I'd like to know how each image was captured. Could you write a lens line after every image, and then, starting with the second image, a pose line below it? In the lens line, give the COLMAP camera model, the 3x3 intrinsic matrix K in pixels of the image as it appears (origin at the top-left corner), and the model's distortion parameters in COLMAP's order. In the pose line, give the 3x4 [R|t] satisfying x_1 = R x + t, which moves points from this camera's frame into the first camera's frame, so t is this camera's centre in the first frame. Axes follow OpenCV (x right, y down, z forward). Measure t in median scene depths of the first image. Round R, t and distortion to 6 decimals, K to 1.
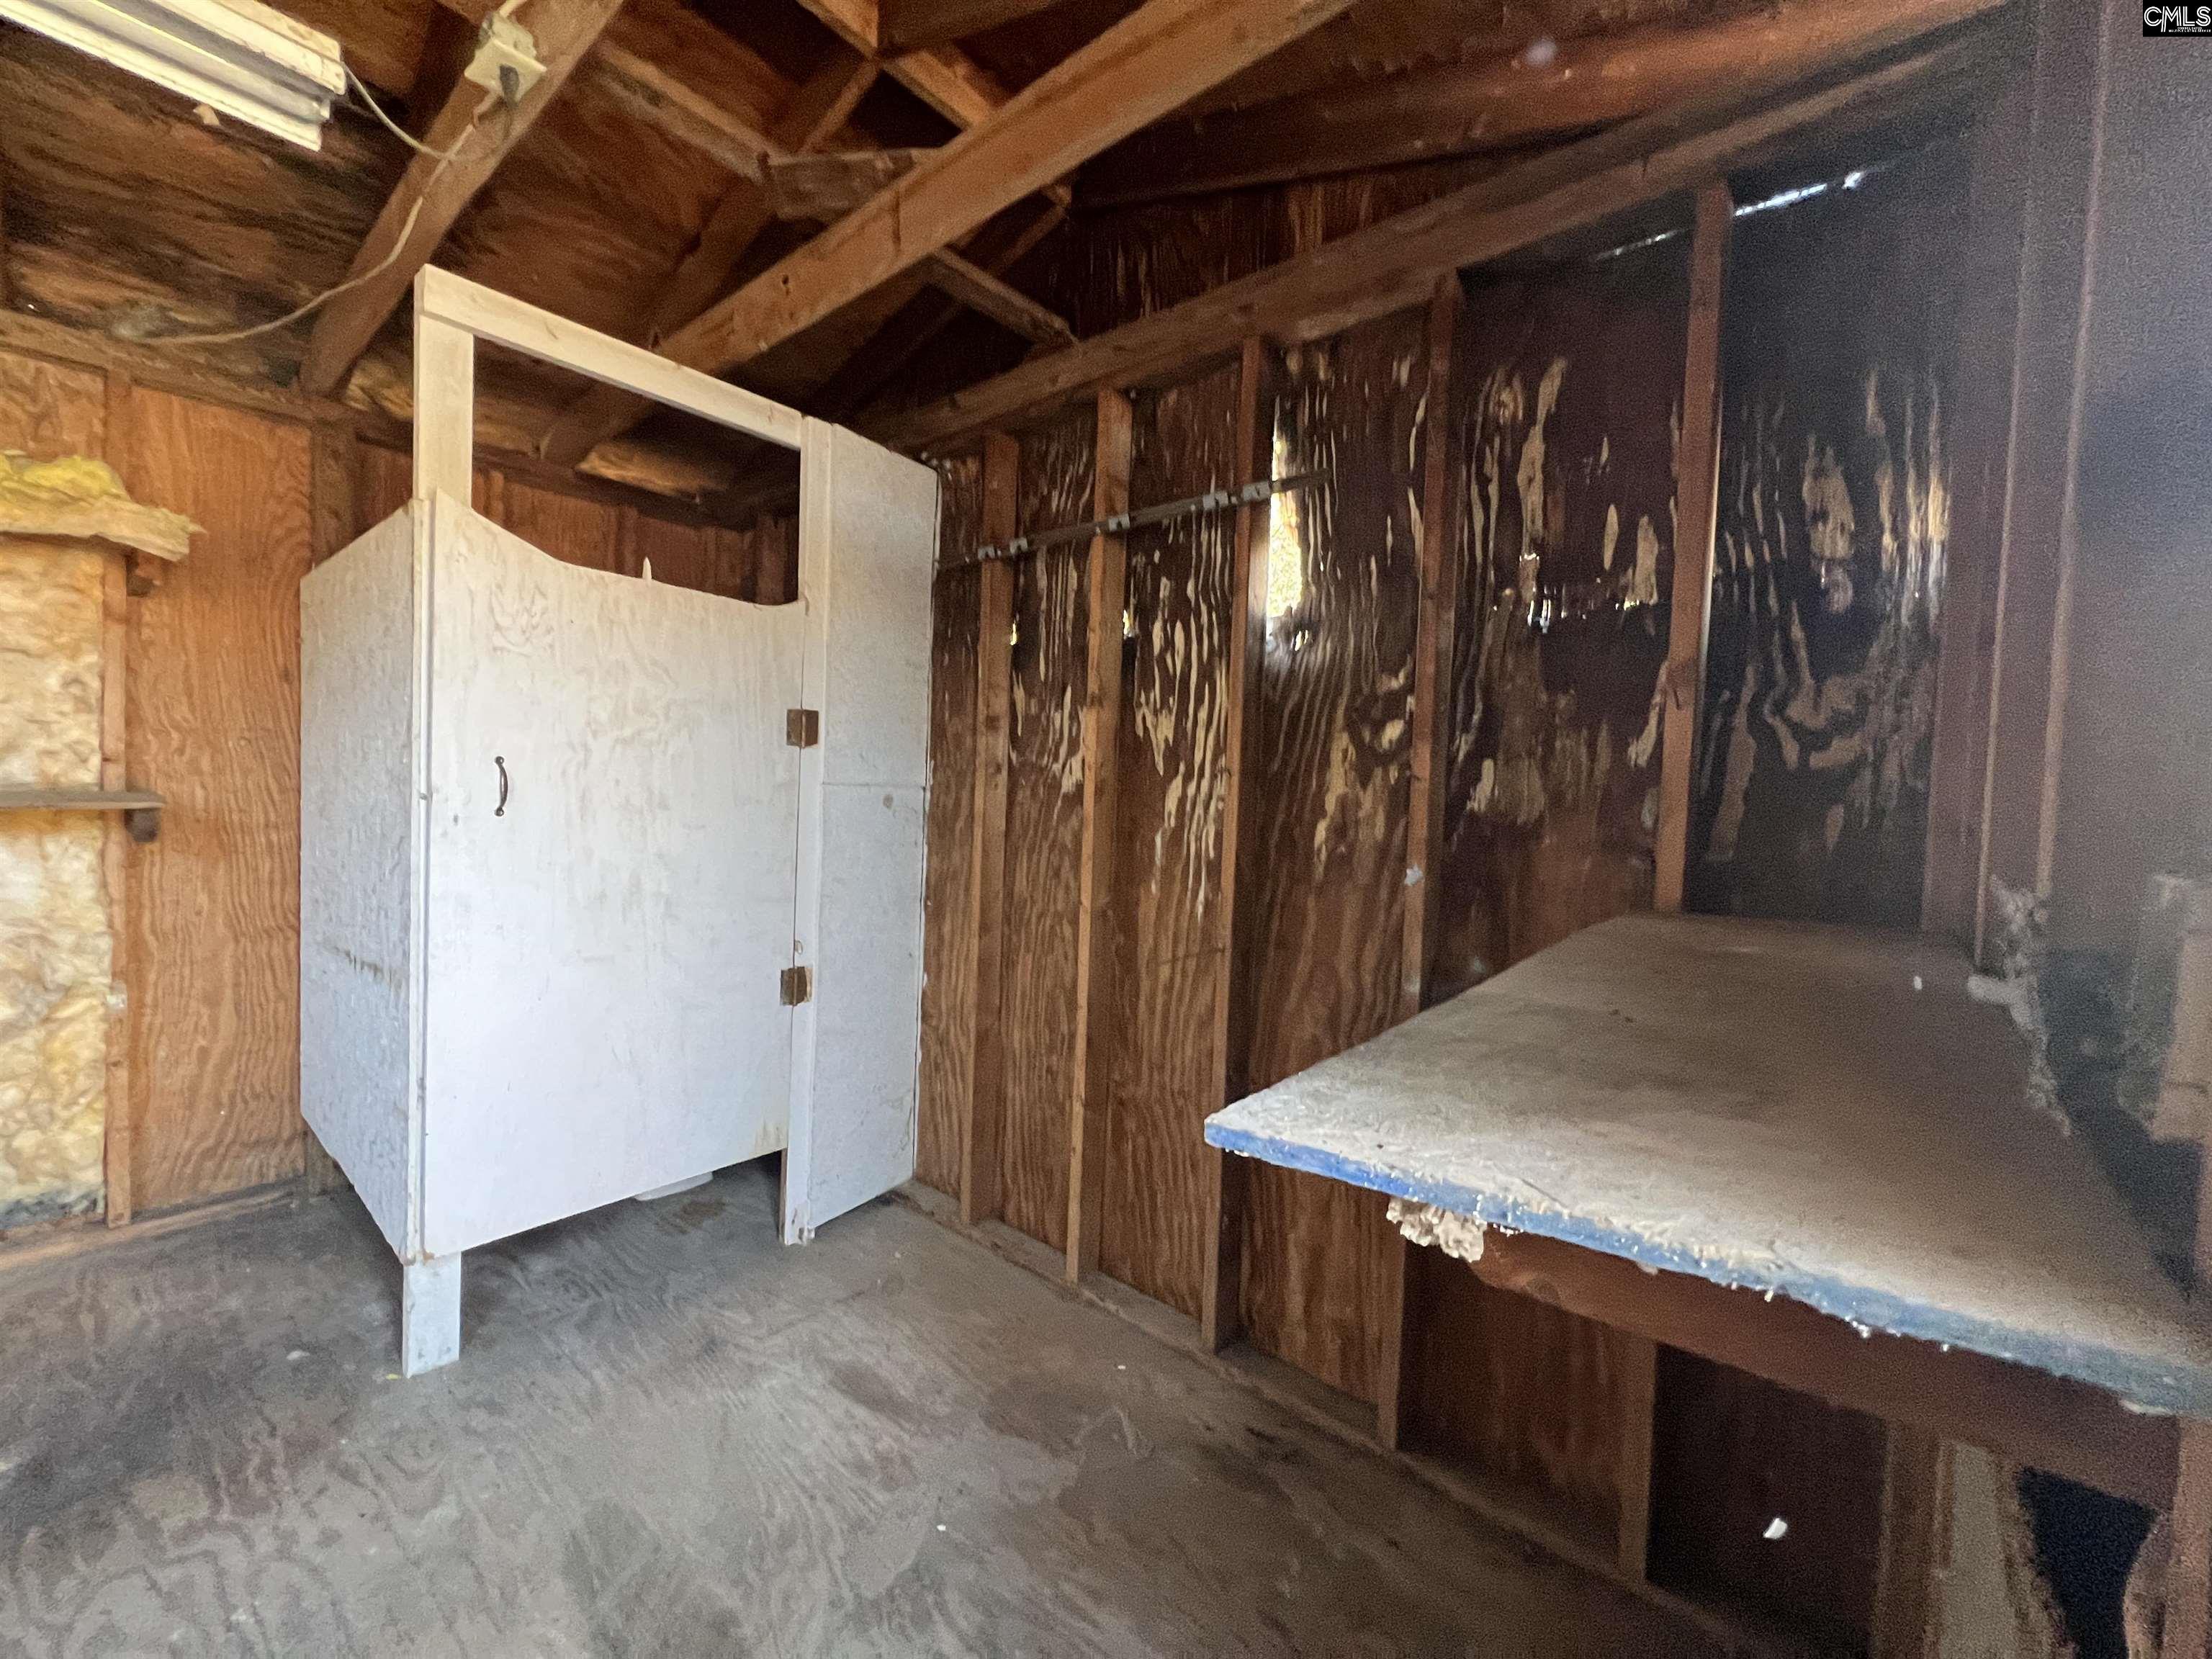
lens RADIAL K [[871.9, 0, 1091.7], [0, 871.9, 809.6], [0, 0, 1]] dist [-0.001630, -0.000155]
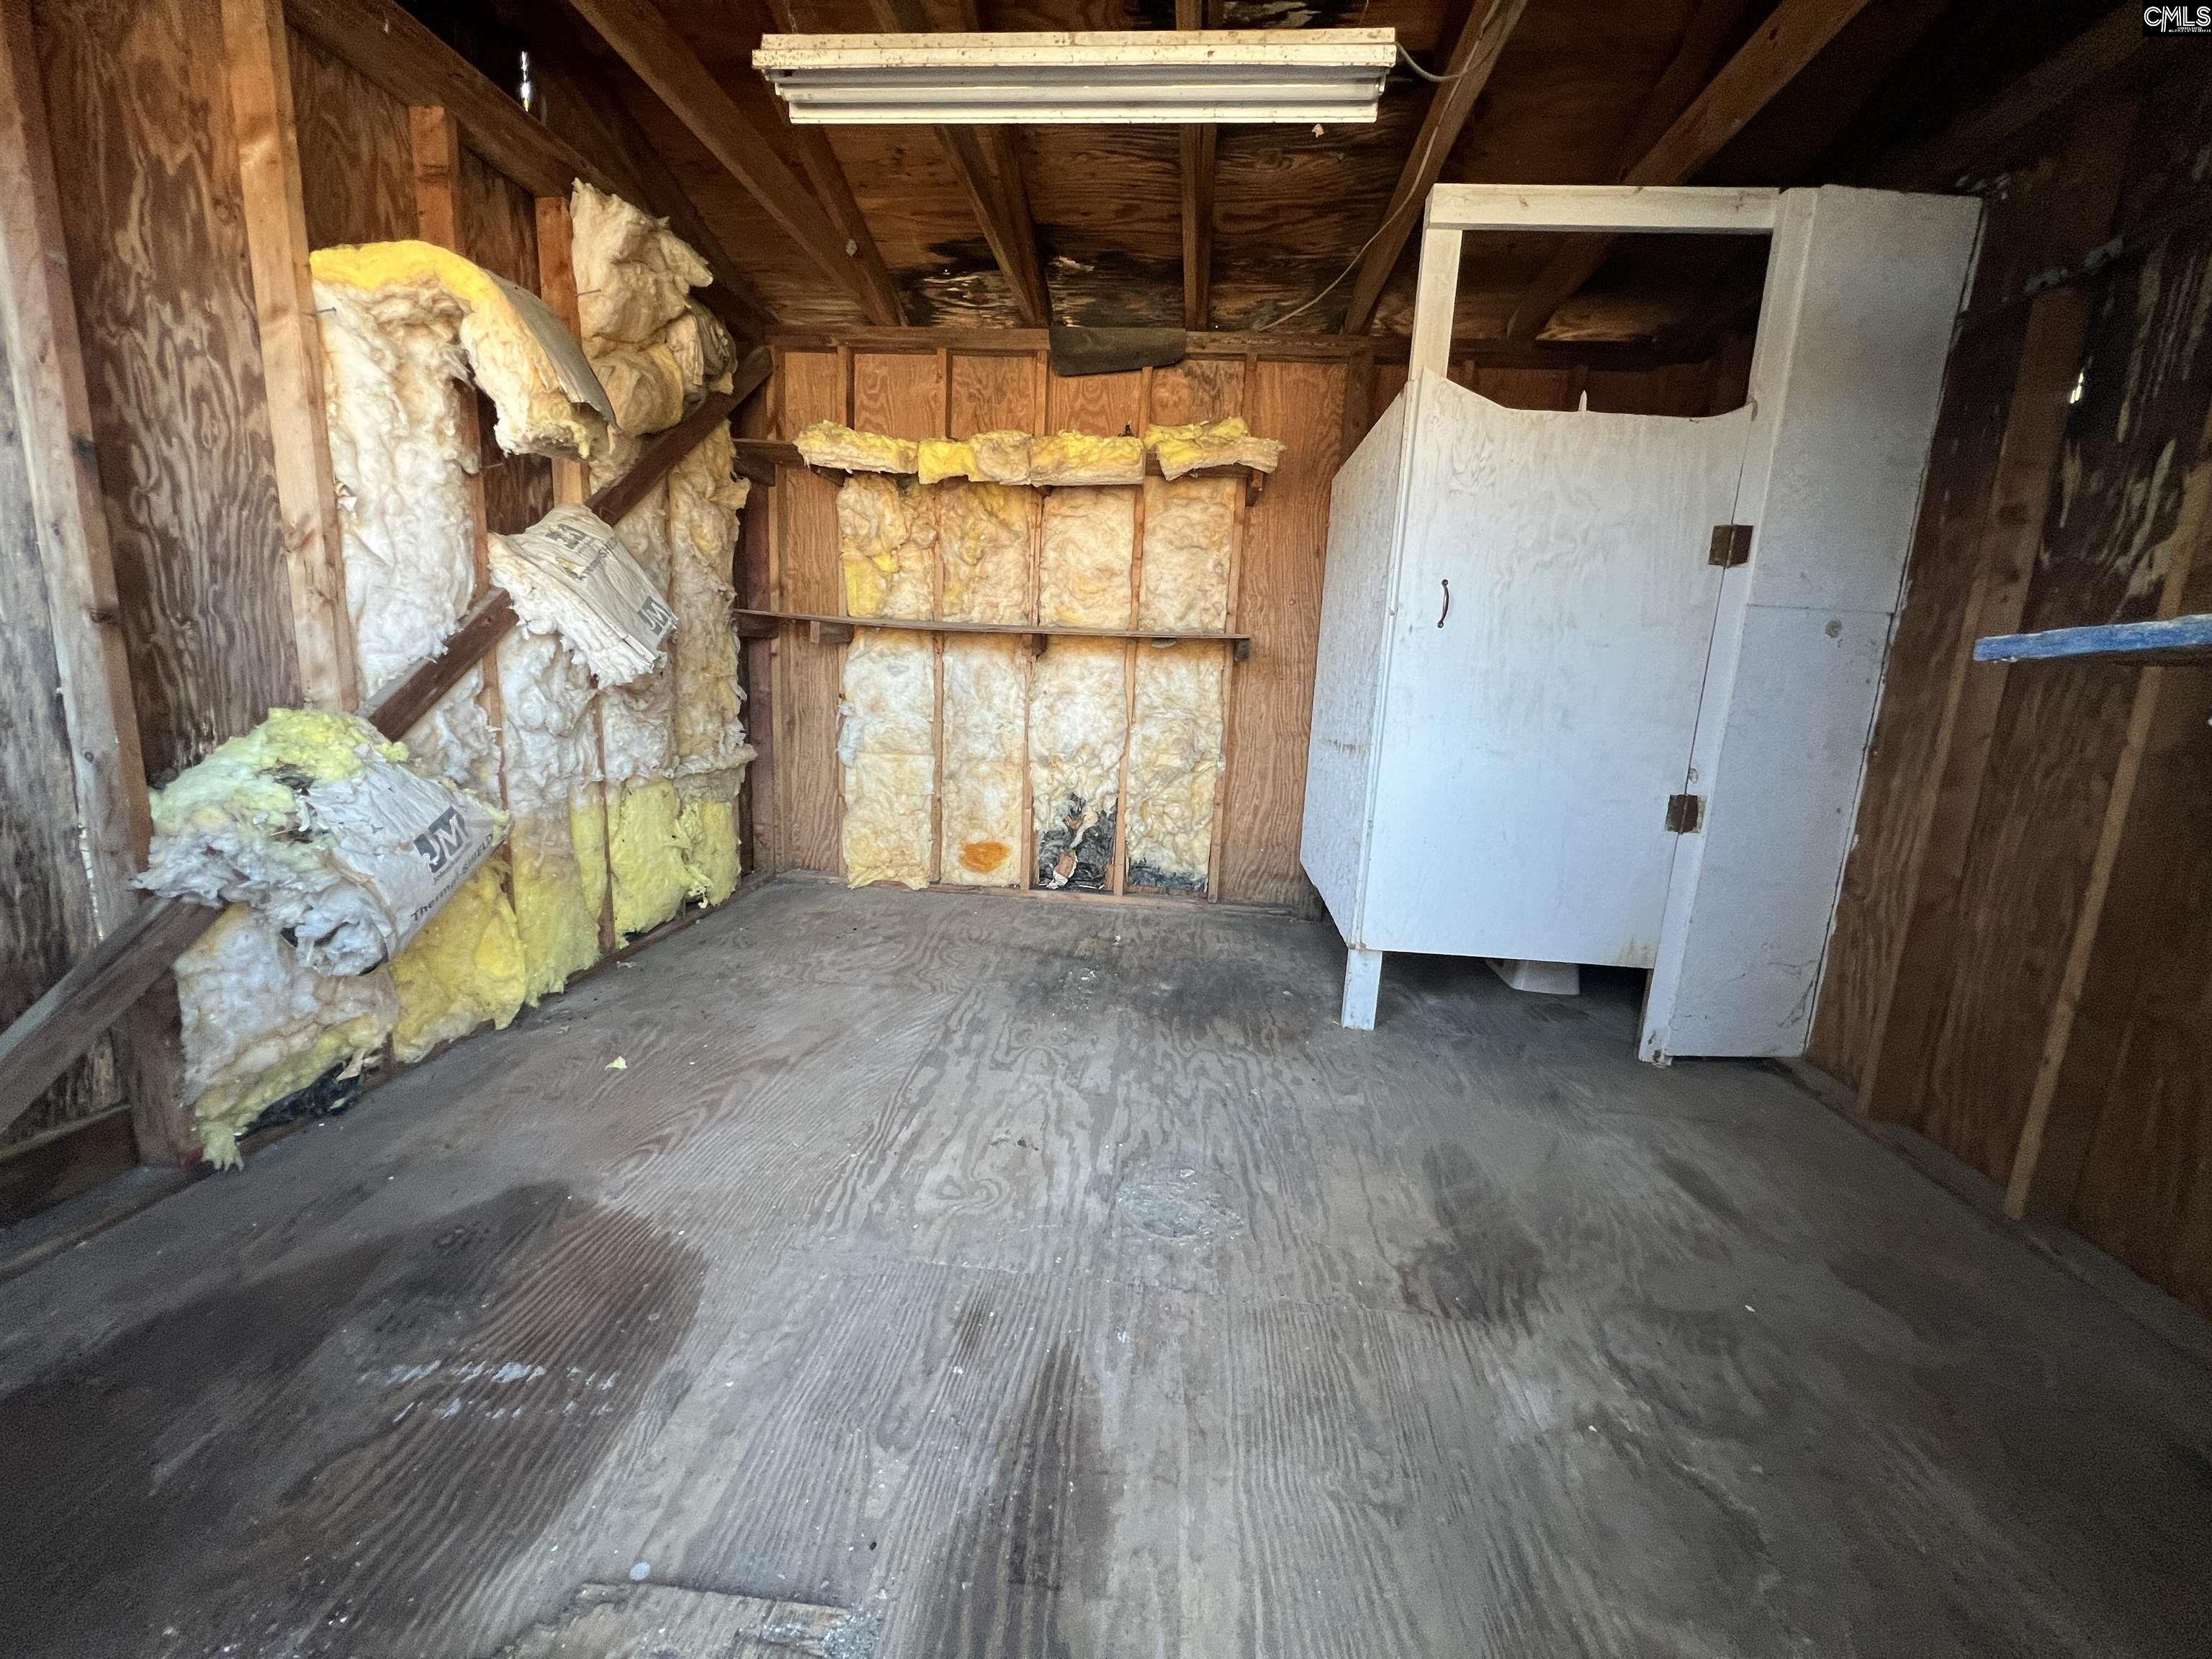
lens RADIAL K [[882.8, 0, 1104.2], [0, 882.8, 823.2], [0, 0, 1]] dist [-0.002387, 0.000445]
pose [[0.570143, 0.139150, -0.809675, 0.102202], [-0.054356, 0.989781, 0.131827, 0.118433], [0.819745, -0.031150, 0.571881, -0.123562]]
